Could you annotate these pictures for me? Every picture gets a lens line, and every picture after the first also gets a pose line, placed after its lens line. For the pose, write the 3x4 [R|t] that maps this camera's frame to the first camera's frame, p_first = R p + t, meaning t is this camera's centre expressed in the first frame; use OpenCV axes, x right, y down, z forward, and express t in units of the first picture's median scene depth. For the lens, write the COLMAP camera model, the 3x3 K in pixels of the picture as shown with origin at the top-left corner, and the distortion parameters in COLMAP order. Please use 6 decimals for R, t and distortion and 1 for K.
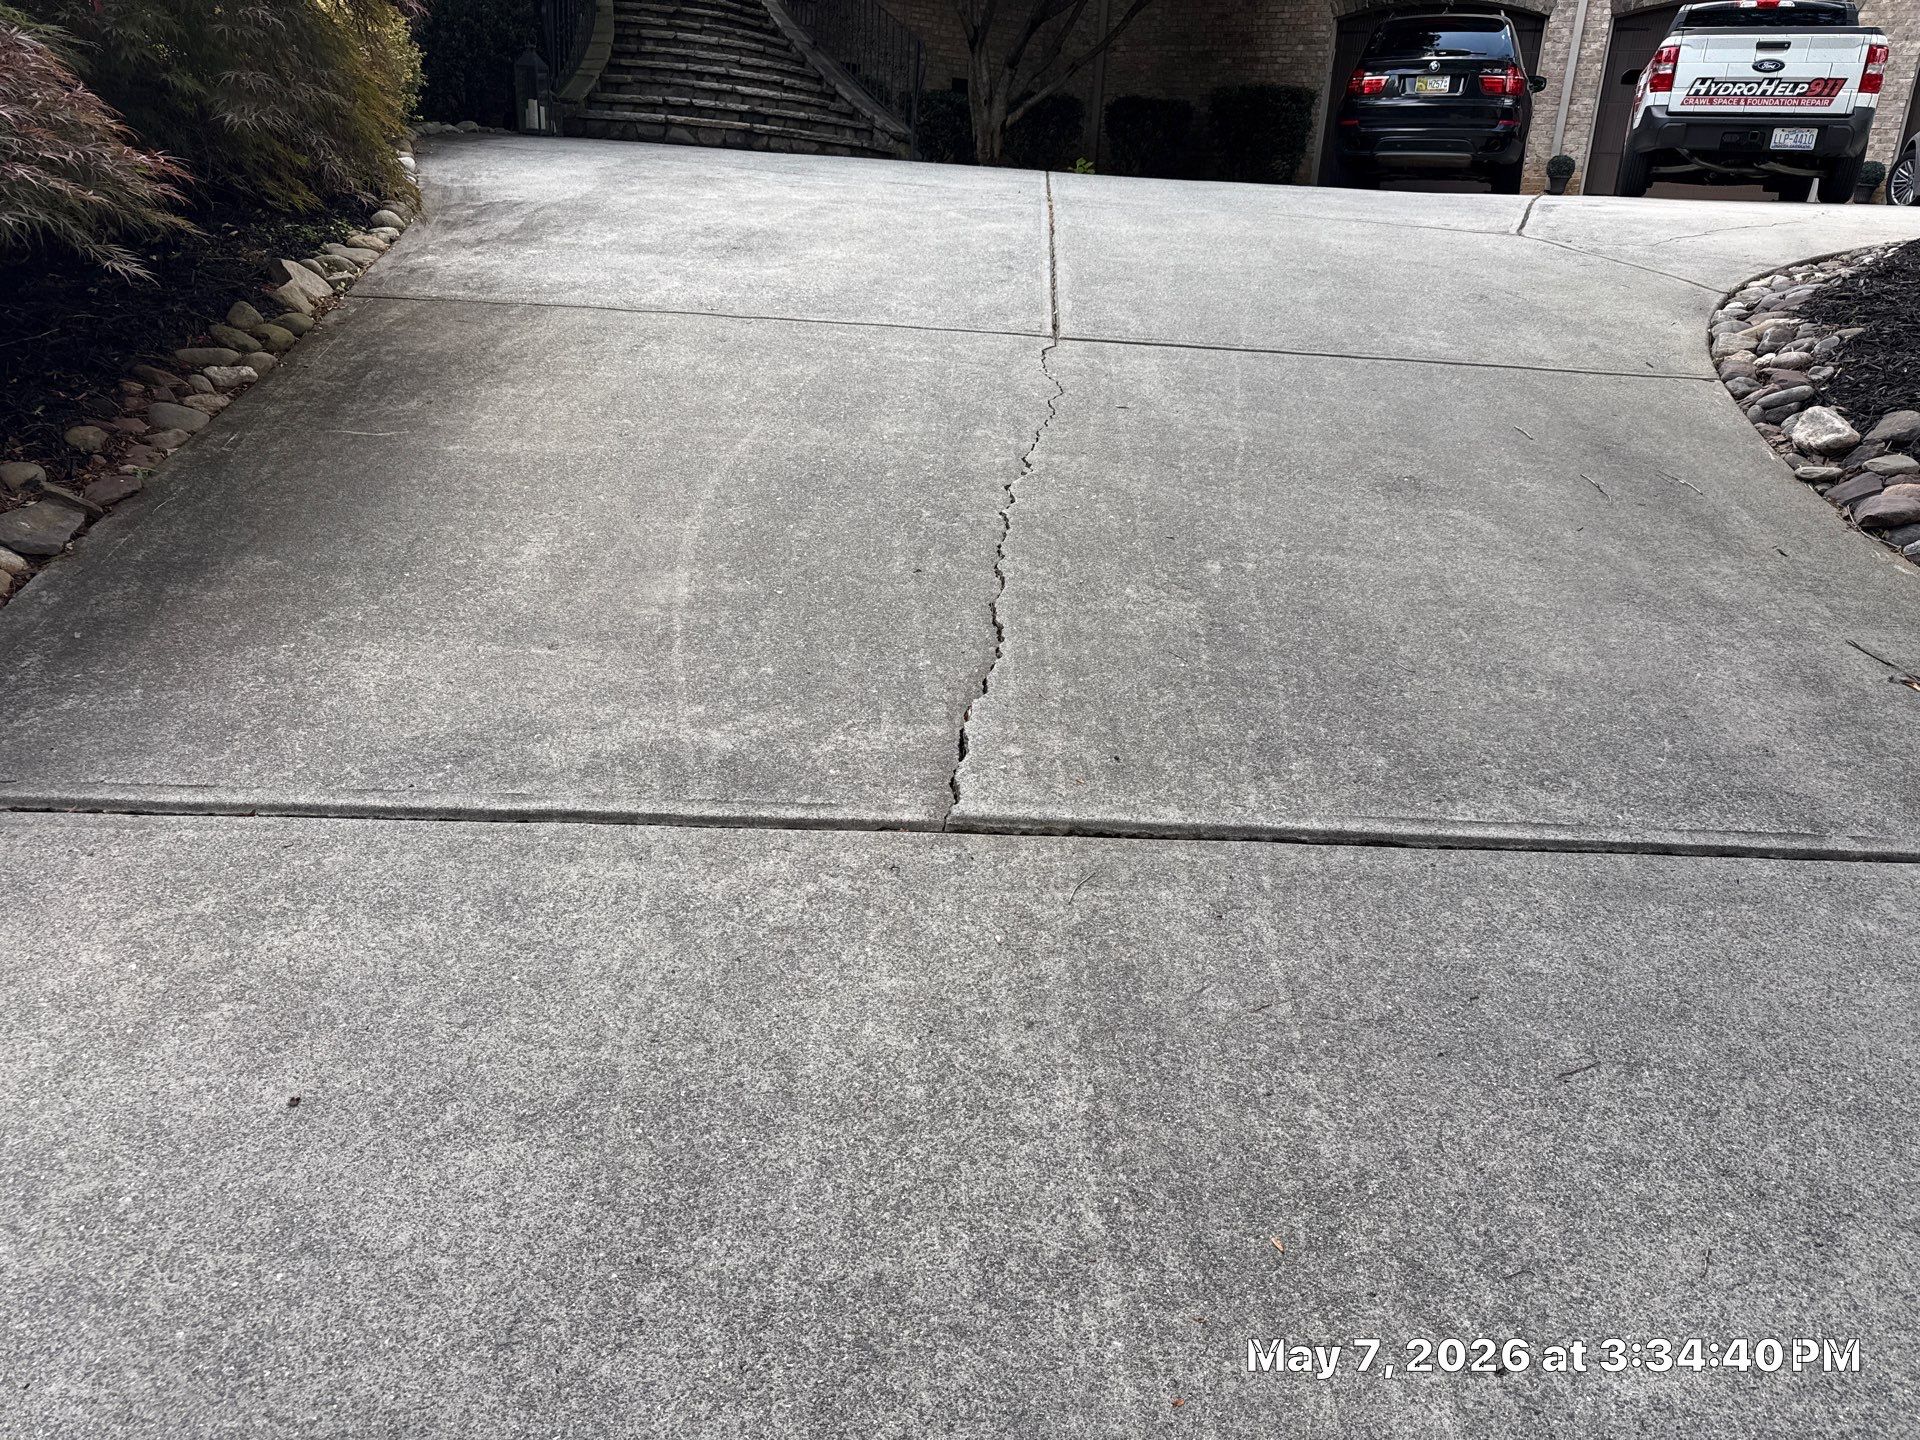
lens RADIAL K [[1348.9, 0, 972.8], [0, 1348.9, 728.5], [0, 0, 1]] dist [0.011273, -0.023075]
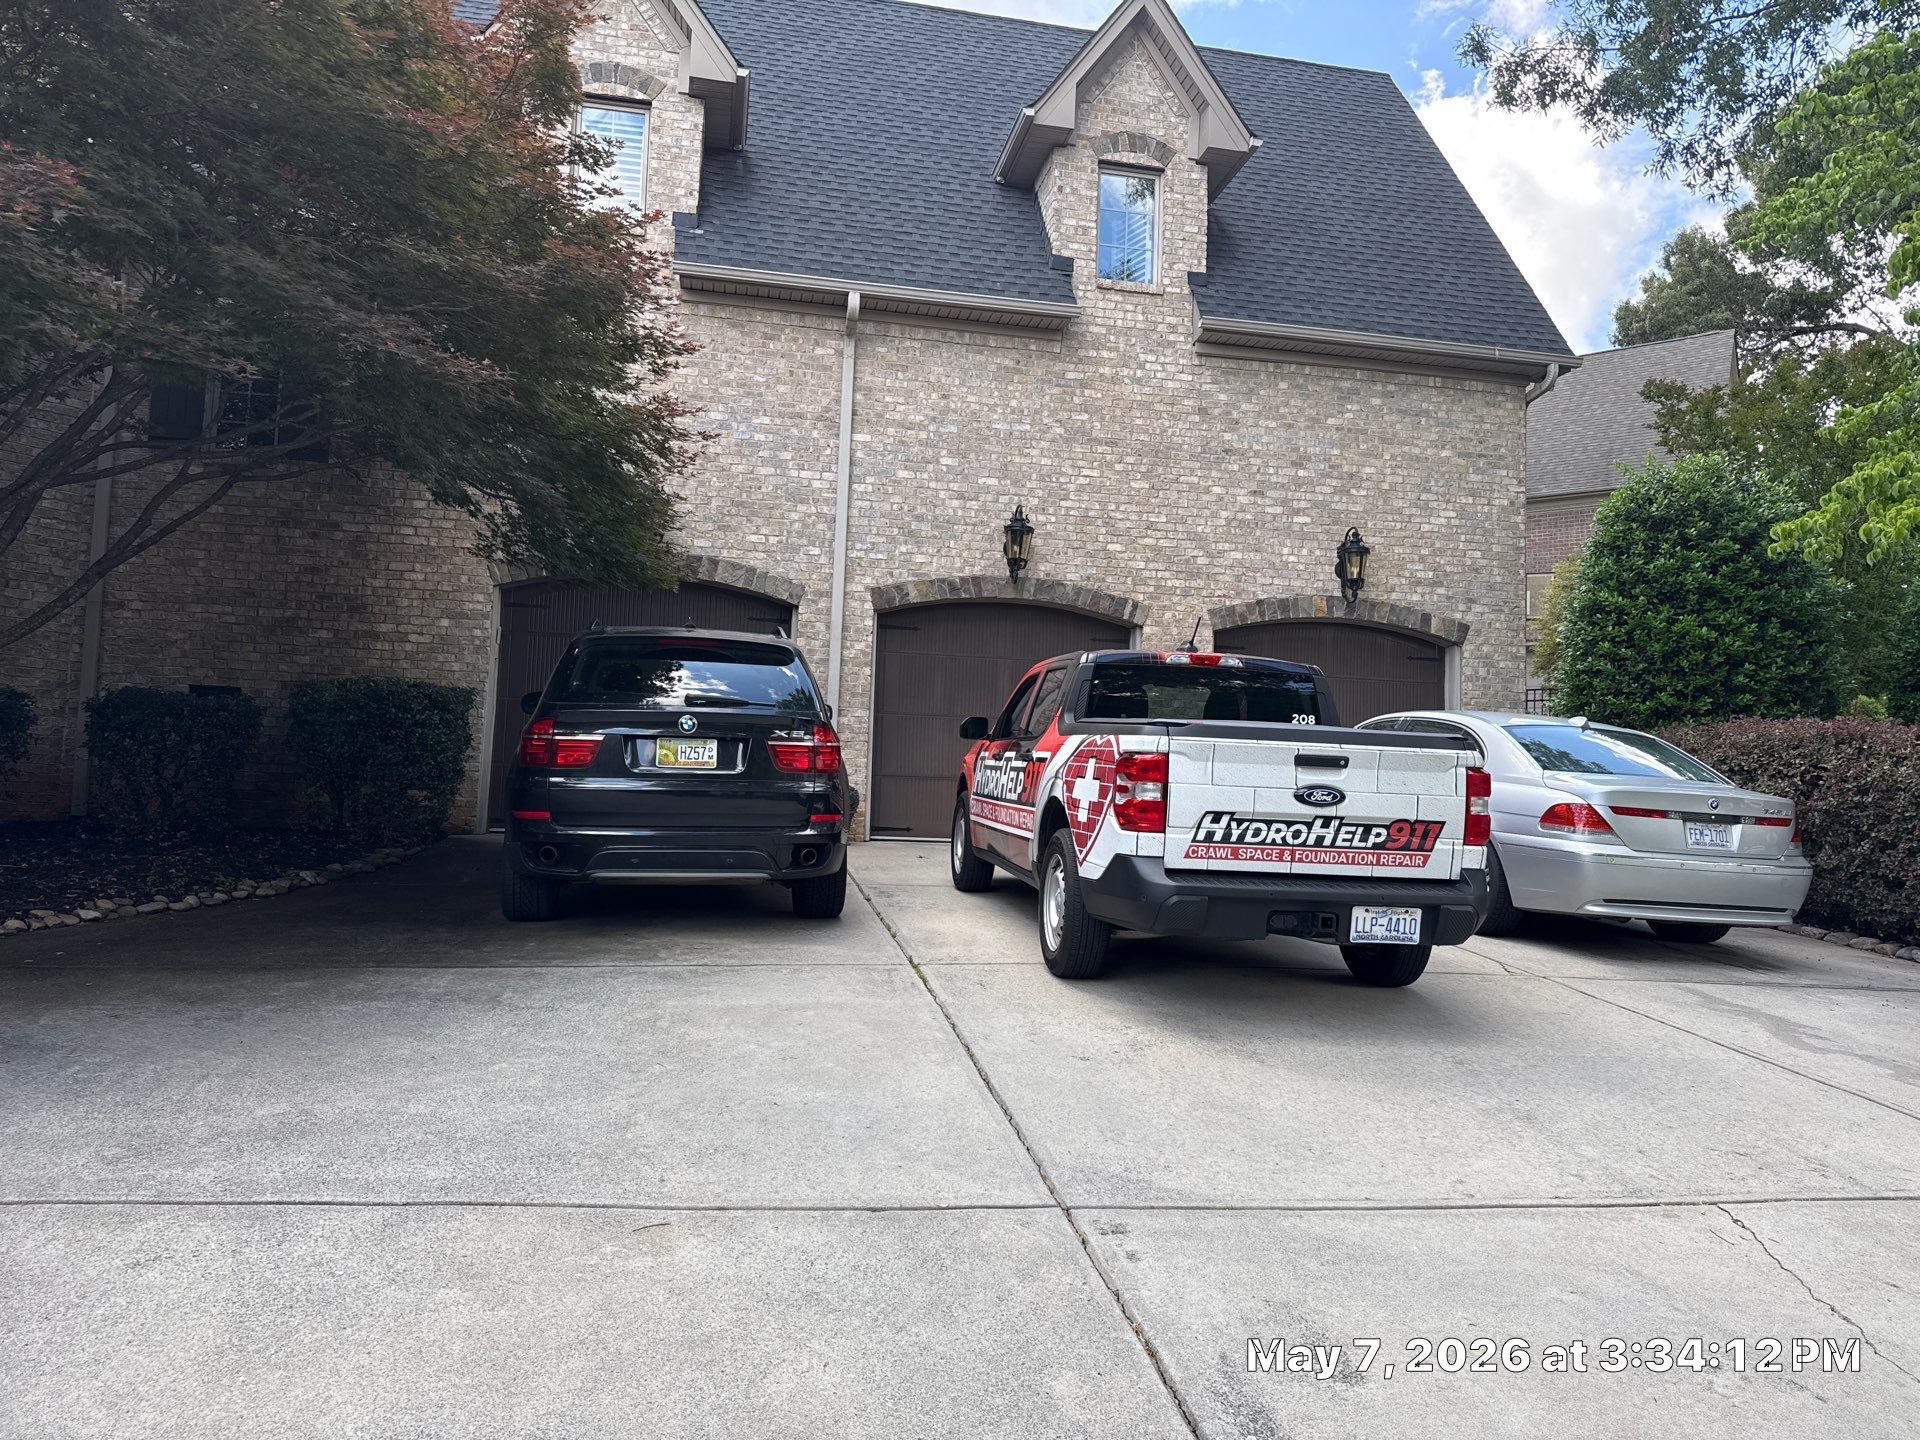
lens RADIAL K [[1348.9, 0, 972.8], [0, 1348.9, 728.5], [0, 0, 1]] dist [0.011273, -0.023075]
pose [[0.840945, 0.004959, 0.541098, 0.157498], [0.175956, 0.943110, -0.282104, -0.342884], [-0.511713, 0.332444, 0.792231, 0.557134]]
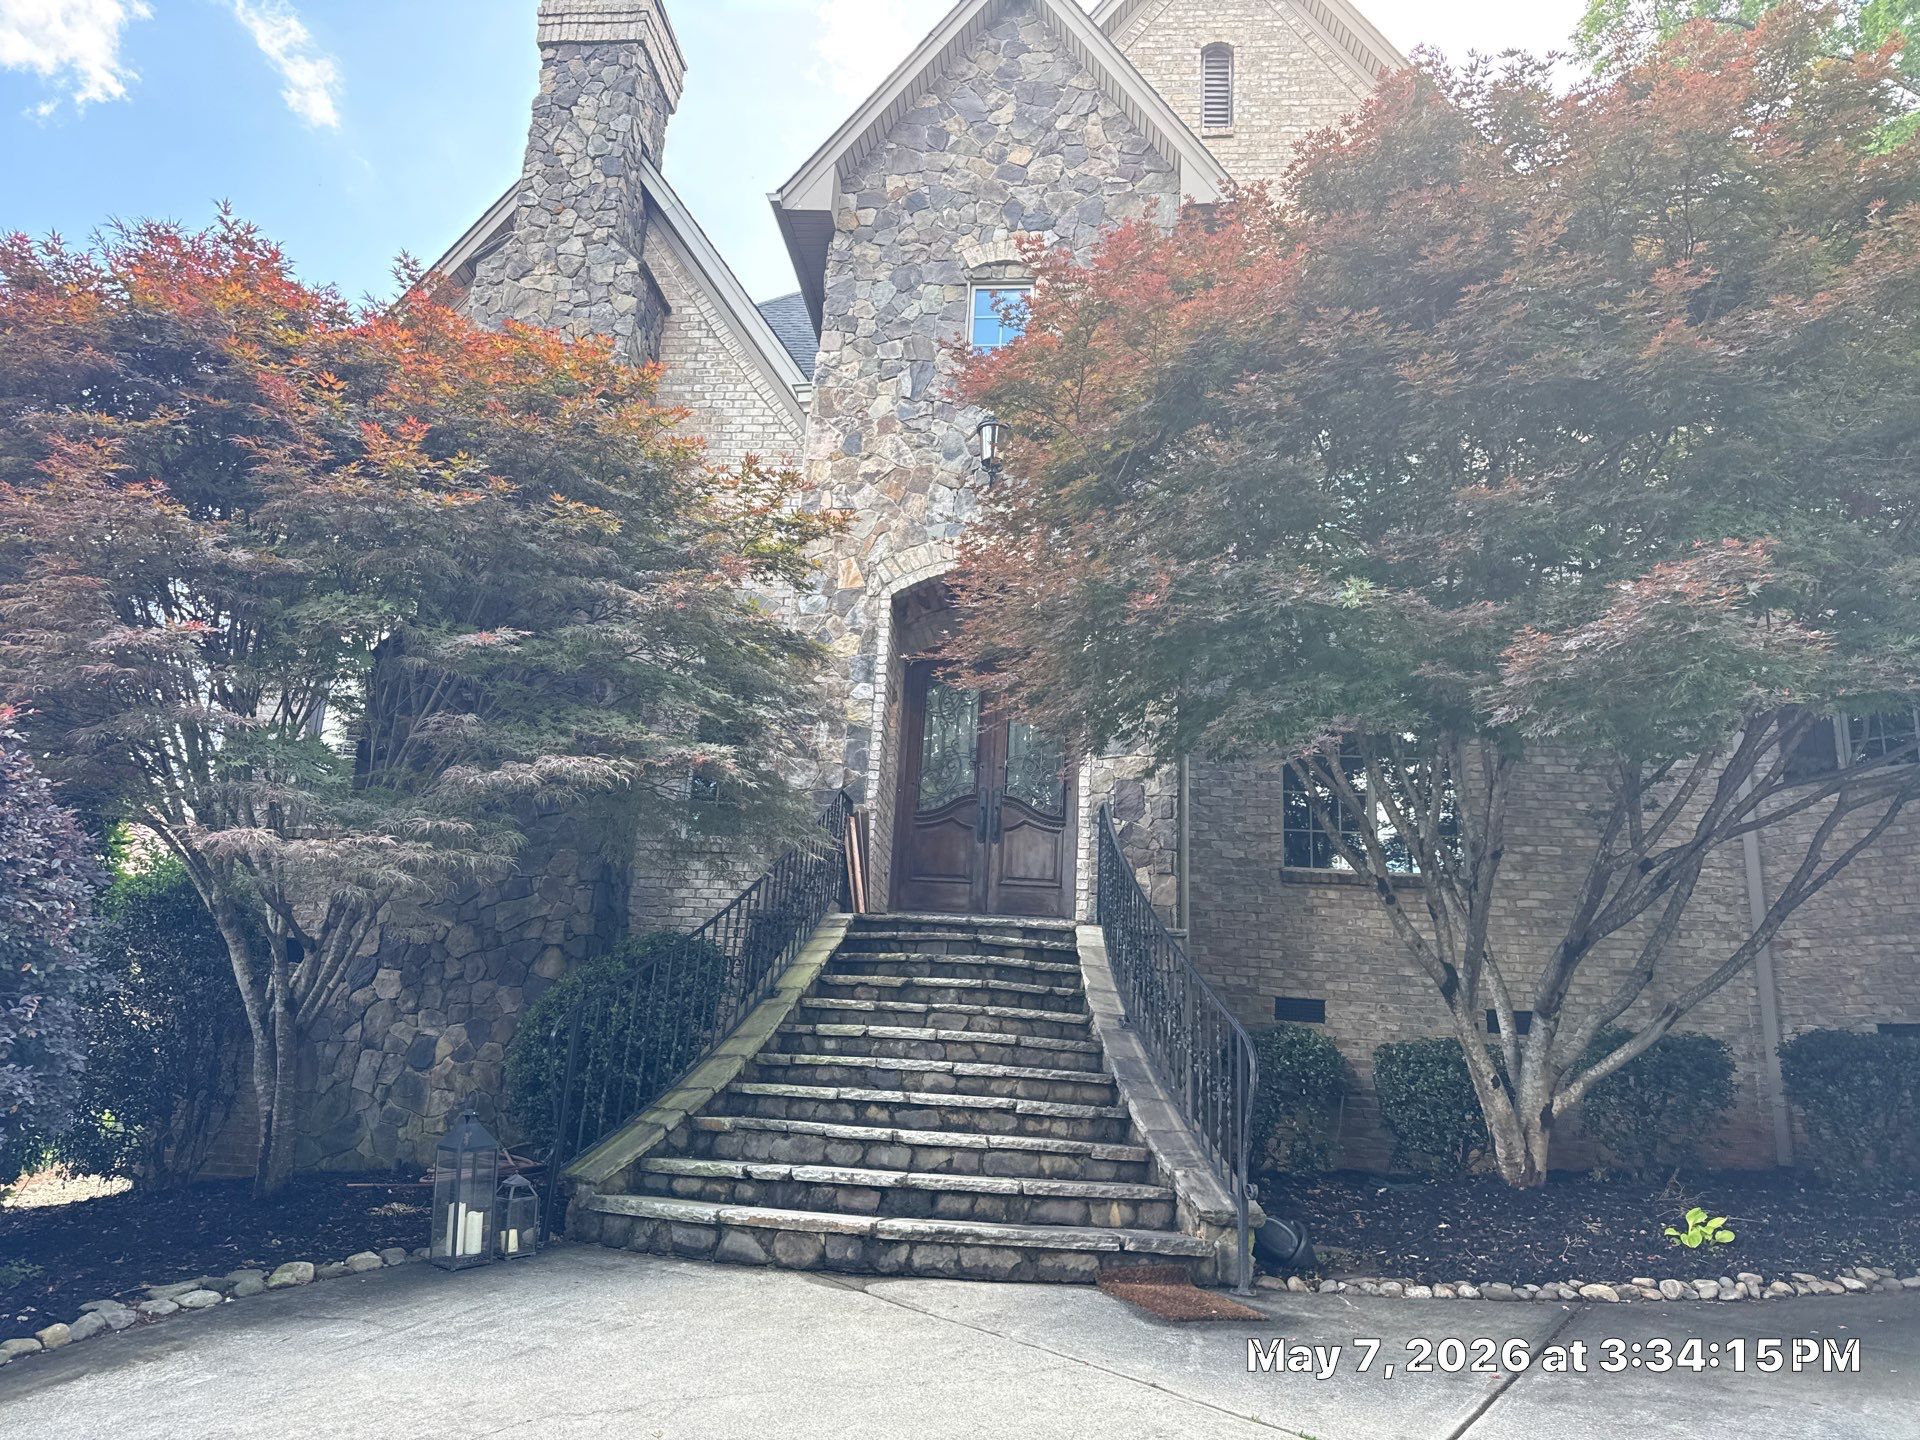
lens RADIAL K [[1339.4, 0, 968.0], [0, 1339.4, 717.0], [0, 0, 1]] dist [0.048808, -0.054216]
pose [[0.874672, -0.136698, -0.465041, 0.127101], [-0.147643, 0.838683, -0.524225, -0.350595], [0.461682, 0.527185, 0.713390, 0.563013]]
